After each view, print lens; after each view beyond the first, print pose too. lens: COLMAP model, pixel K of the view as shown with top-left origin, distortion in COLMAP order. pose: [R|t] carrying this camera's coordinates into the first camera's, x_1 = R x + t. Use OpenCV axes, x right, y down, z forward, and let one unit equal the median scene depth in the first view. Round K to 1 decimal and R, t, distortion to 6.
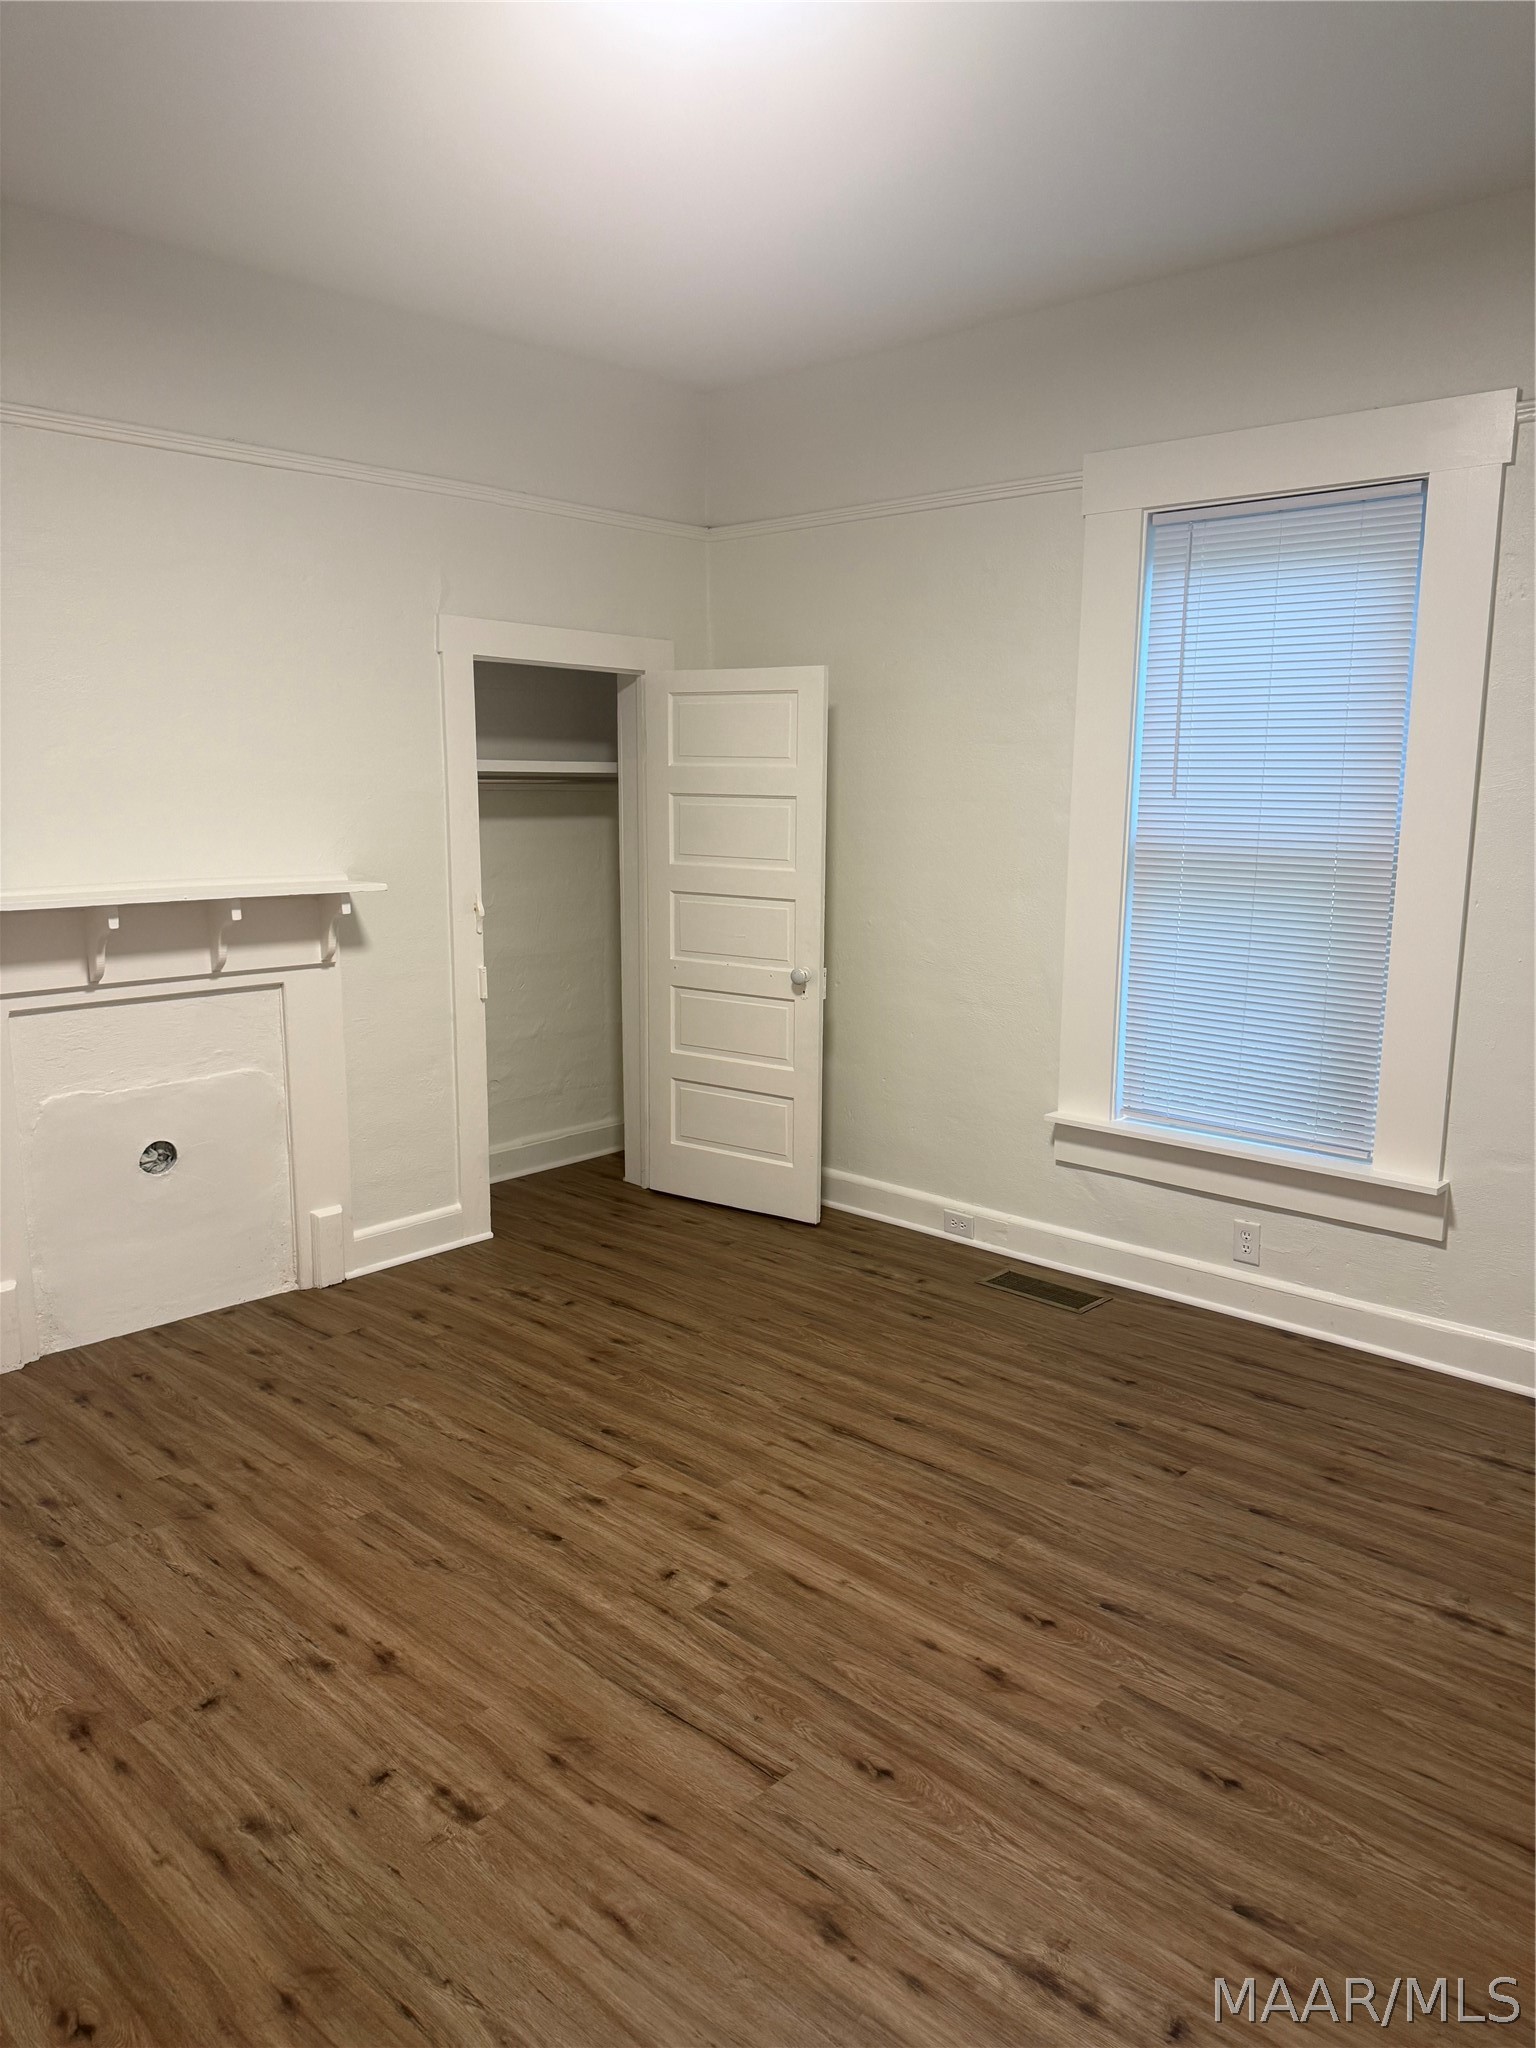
lens RADIAL K [[1438.4, 0, 764.6], [0, 1438.4, 1020.2], [0, 0, 1]] dist [-0.010782, -0.004939]
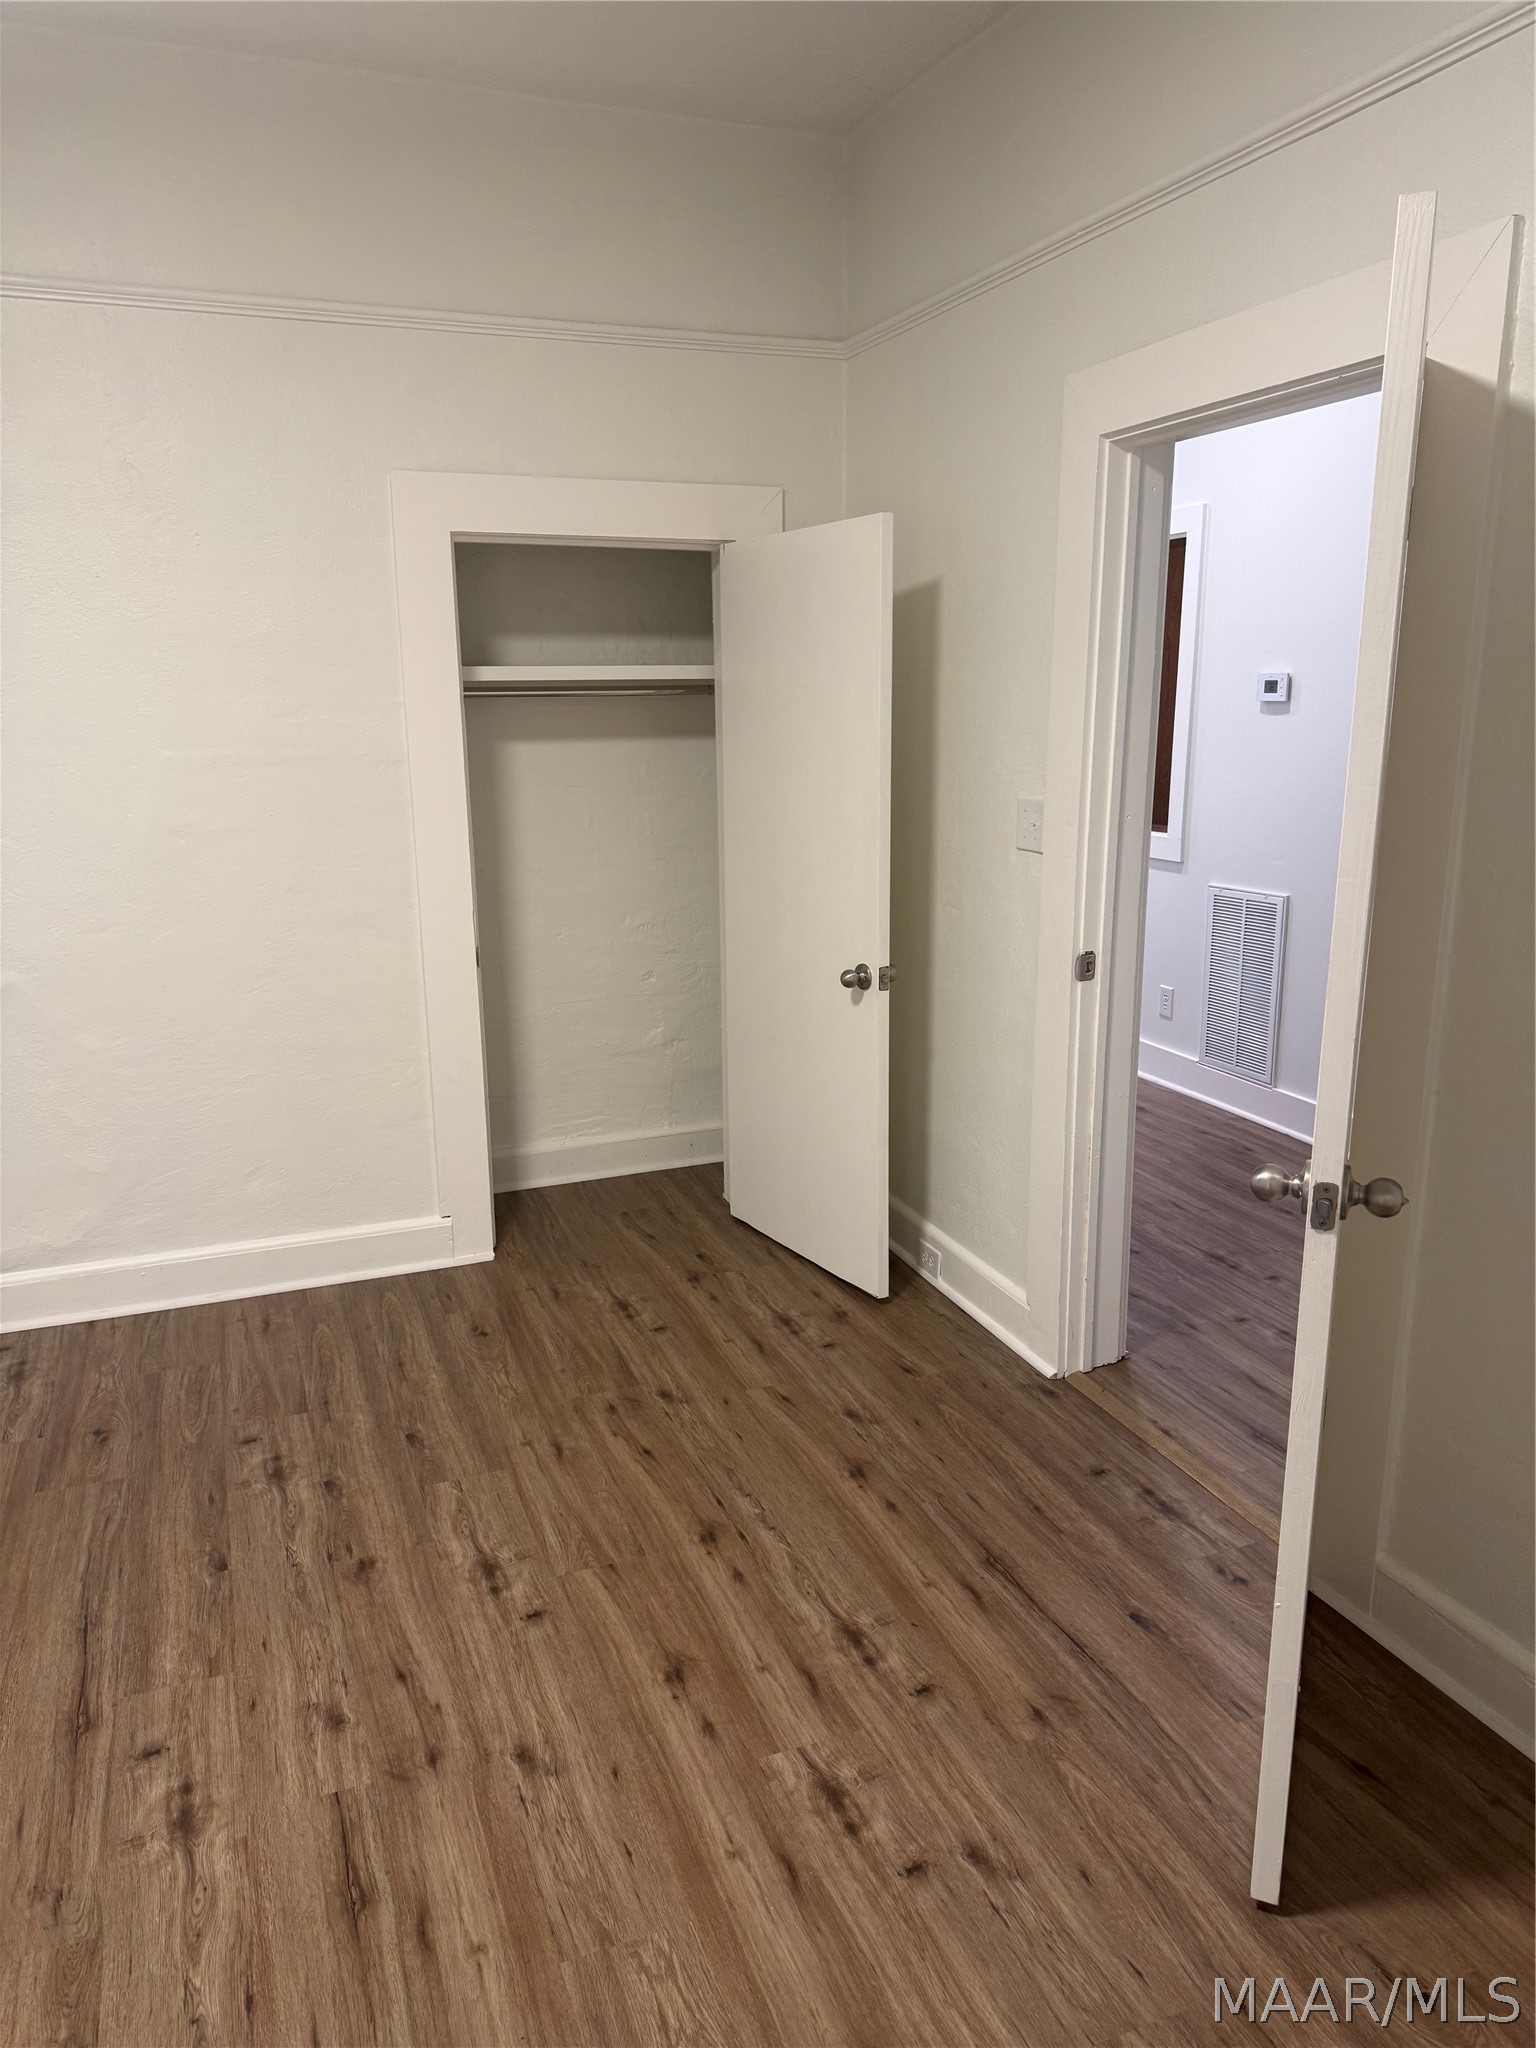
lens RADIAL K [[1438.4, 0, 757.6], [0, 1438.4, 1031.5], [0, 0, 1]] dist [-0.010782, -0.004939]
pose [[0.887648, 0.092088, -0.451223, 0.269489], [-0.055958, 0.994111, 0.092801, -0.055534], [0.457111, -0.057125, 0.887573, 0.310162]]
